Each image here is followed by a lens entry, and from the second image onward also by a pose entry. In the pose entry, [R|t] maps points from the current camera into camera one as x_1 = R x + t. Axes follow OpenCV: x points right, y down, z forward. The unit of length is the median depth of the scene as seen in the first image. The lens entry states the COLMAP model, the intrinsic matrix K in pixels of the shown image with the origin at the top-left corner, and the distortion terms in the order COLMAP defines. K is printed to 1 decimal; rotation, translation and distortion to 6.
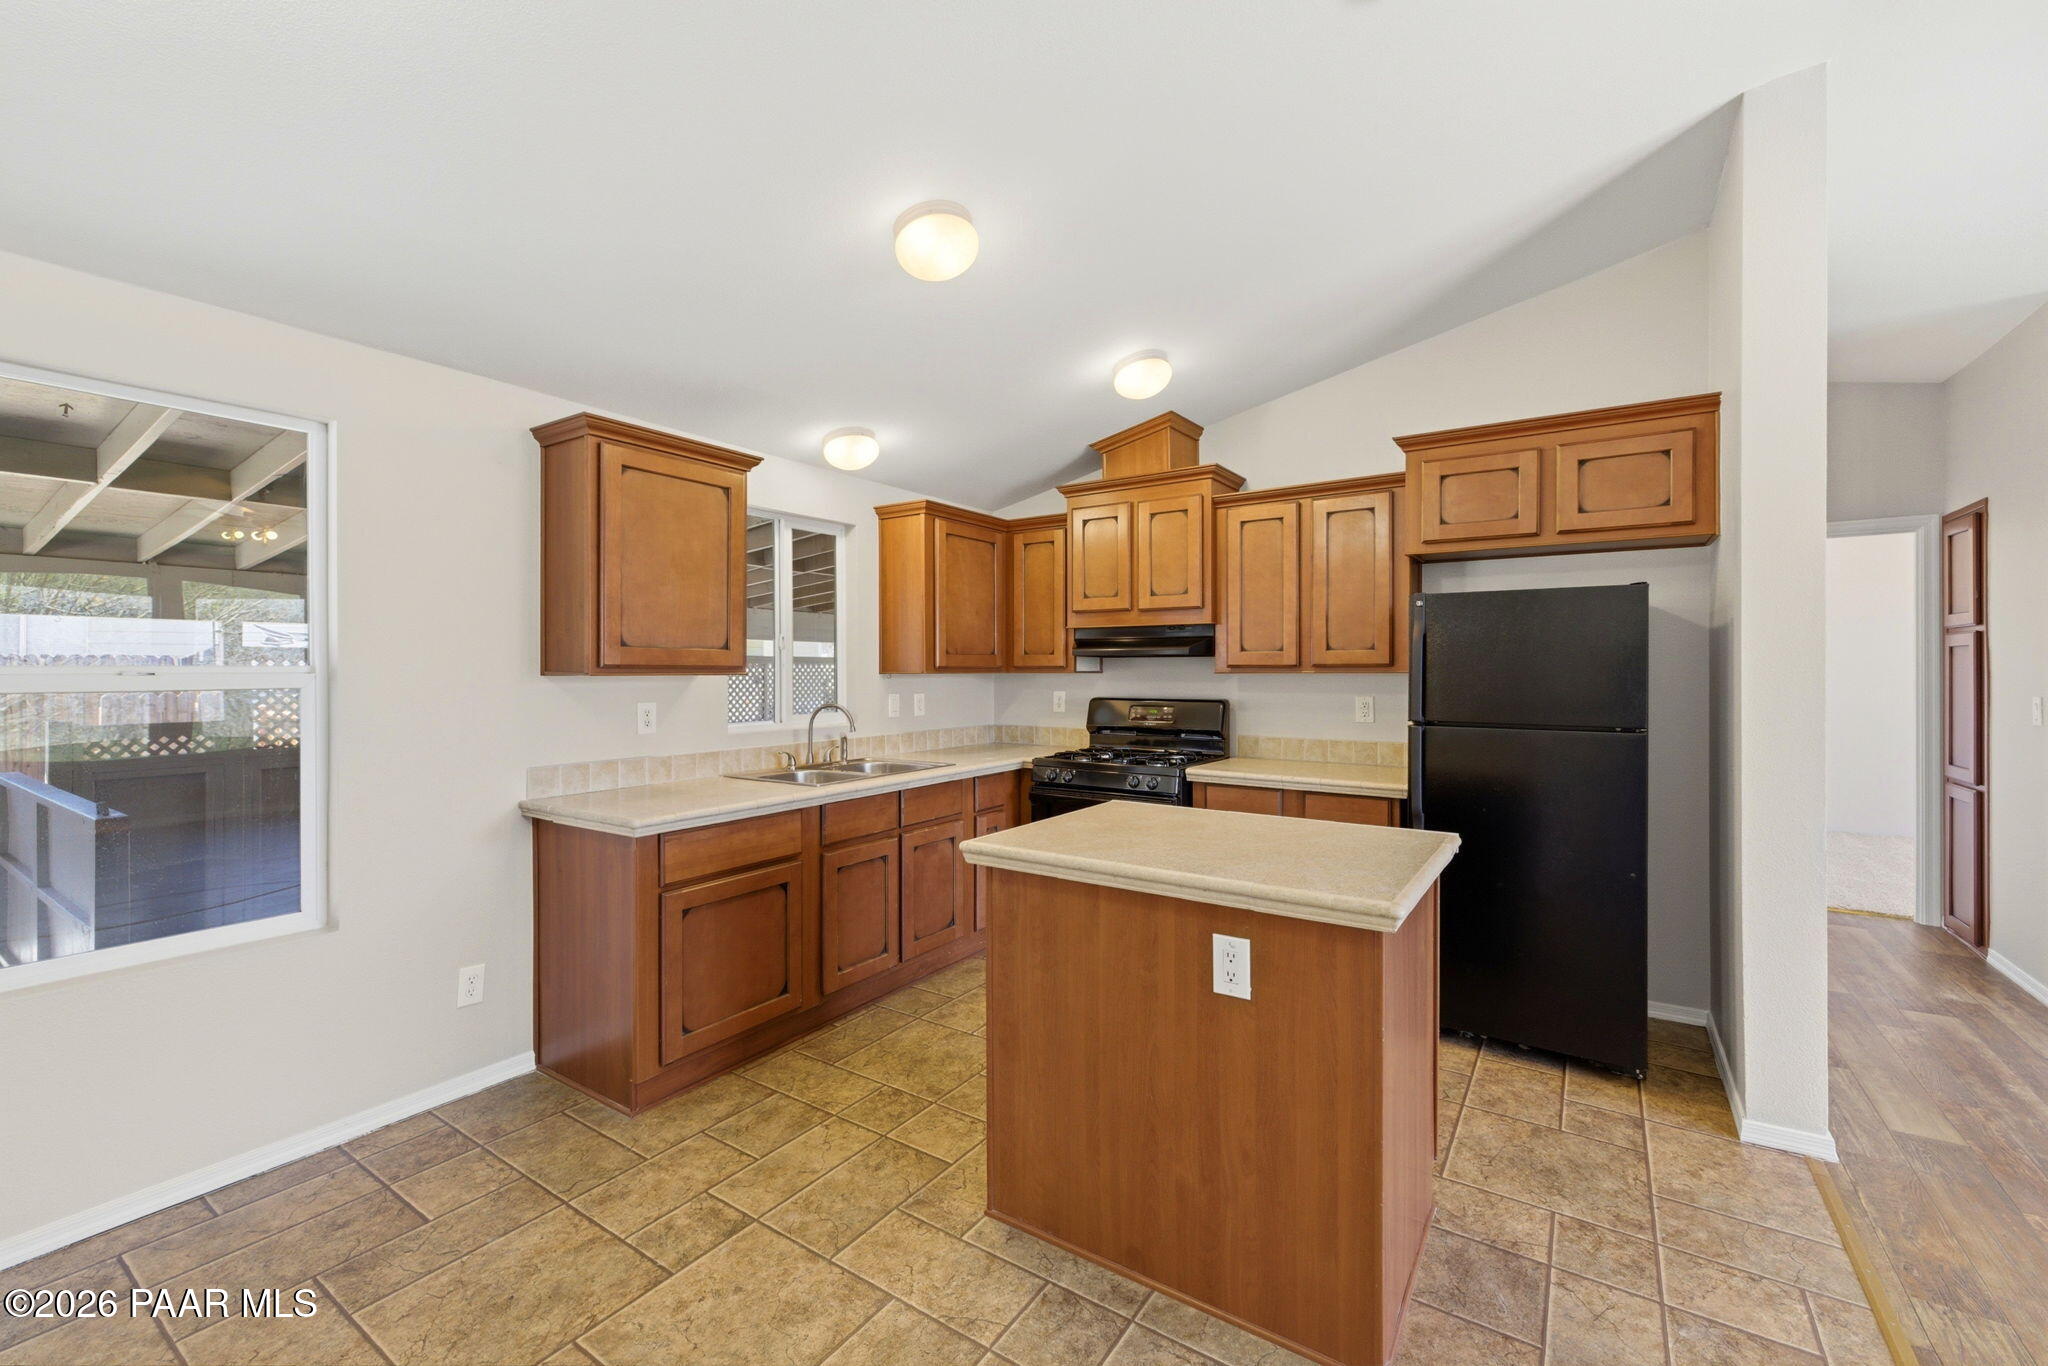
lens RADIAL K [[853.8, 0, 1017.3], [0, 853.8, 673.5], [0, 0, 1]] dist [0.015479, -0.001726]
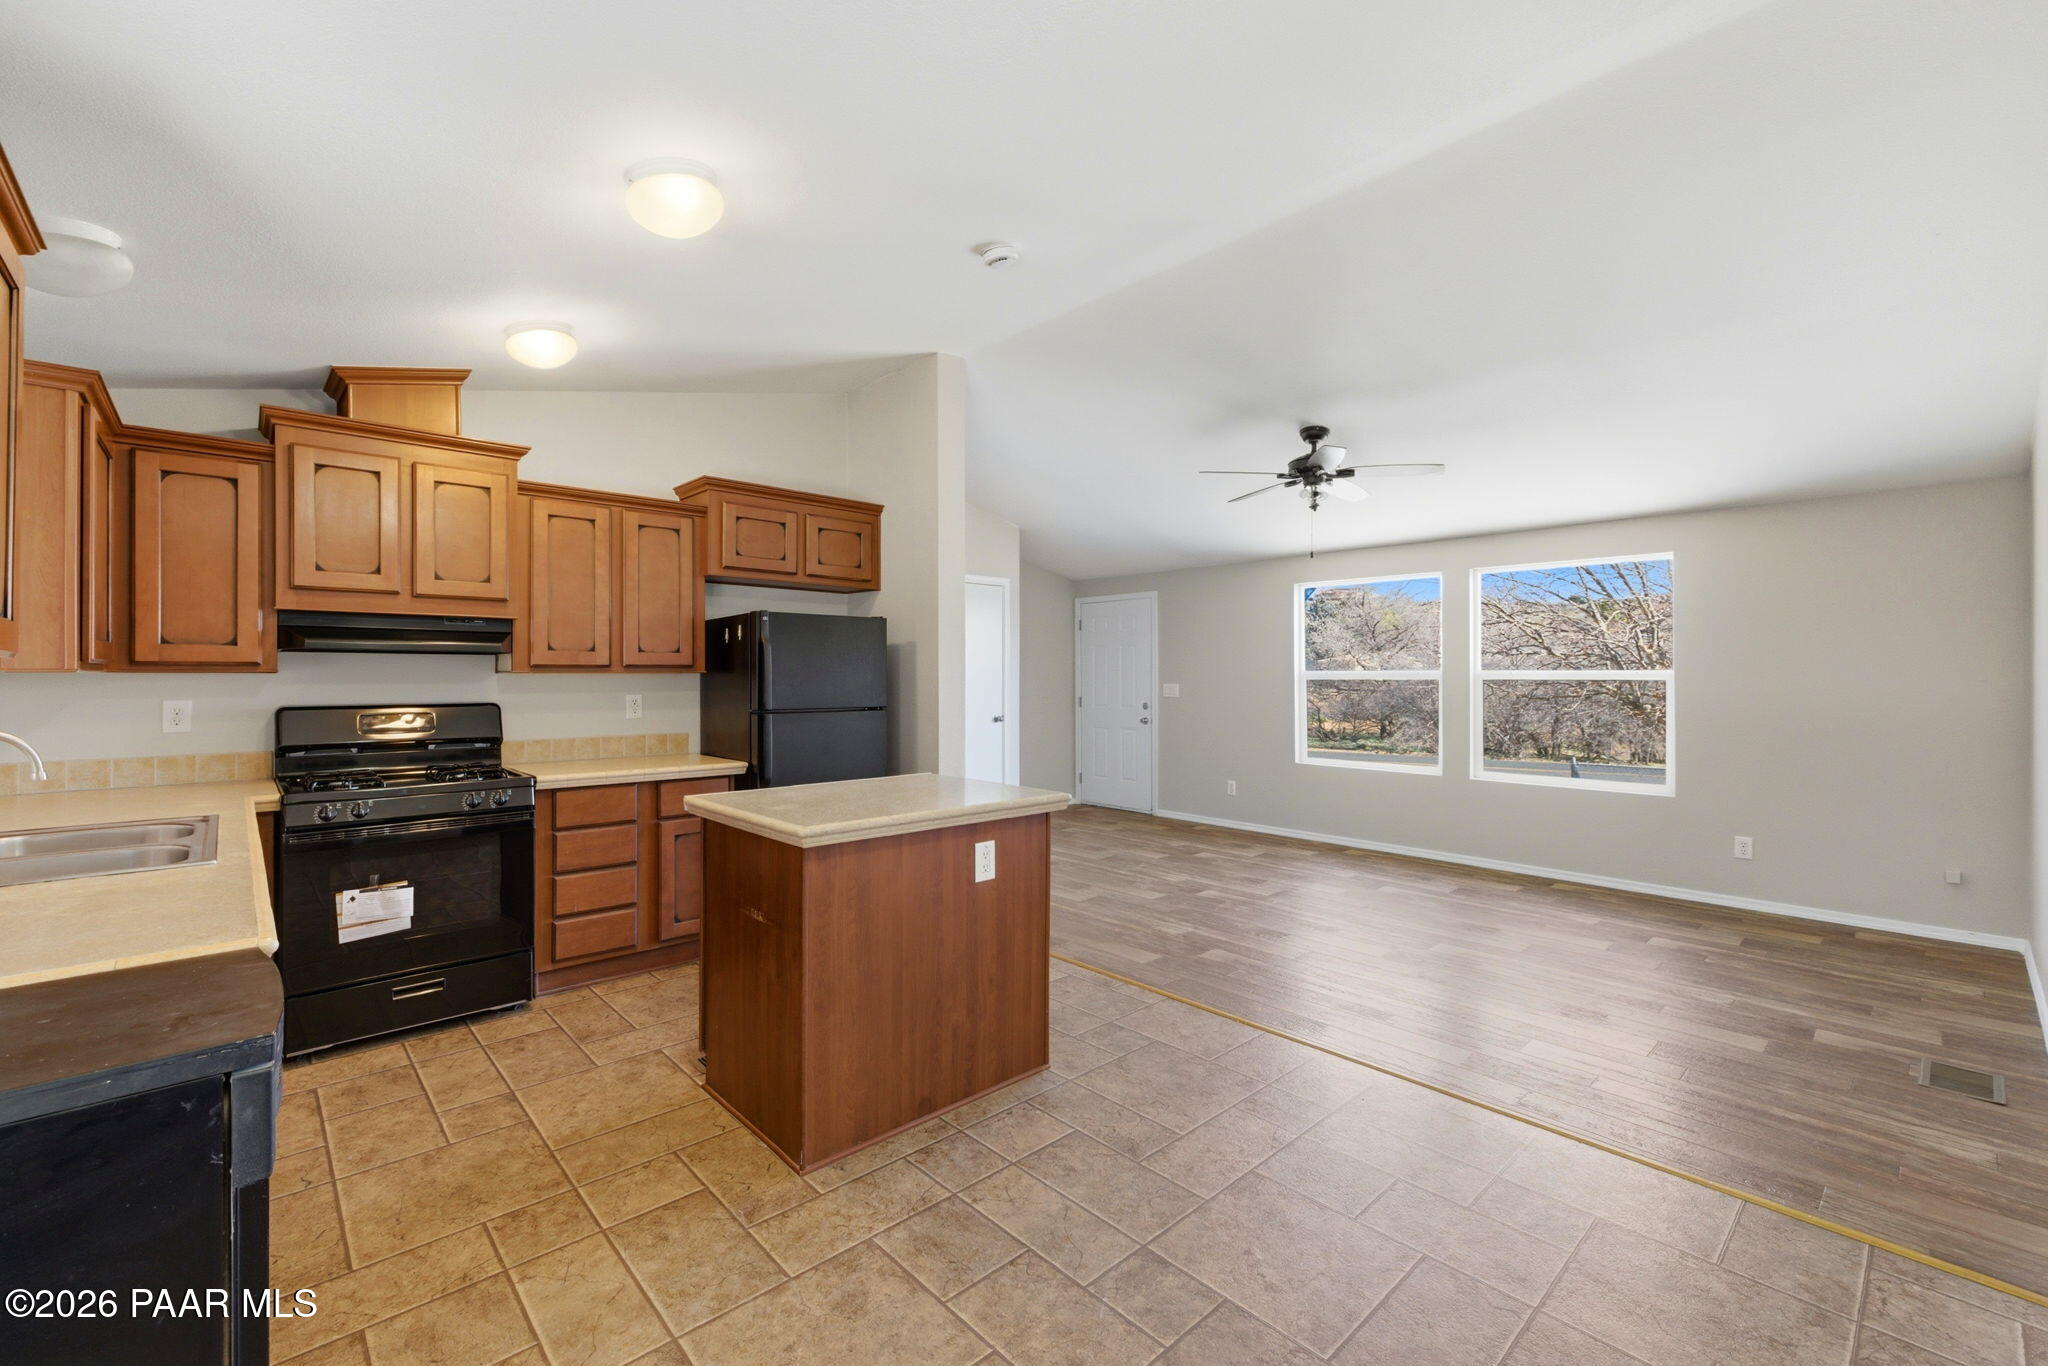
lens RADIAL K [[853.8, 0, 1020.0], [0, 853.8, 673.8], [0, 0, 1]] dist [0.015479, -0.001726]
pose [[0.235168, 0.003150, 0.971950, -0.571025], [0.005152, 0.999977, -0.004487, 0.007967], [-0.971941, 0.006063, 0.235146, 0.273821]]
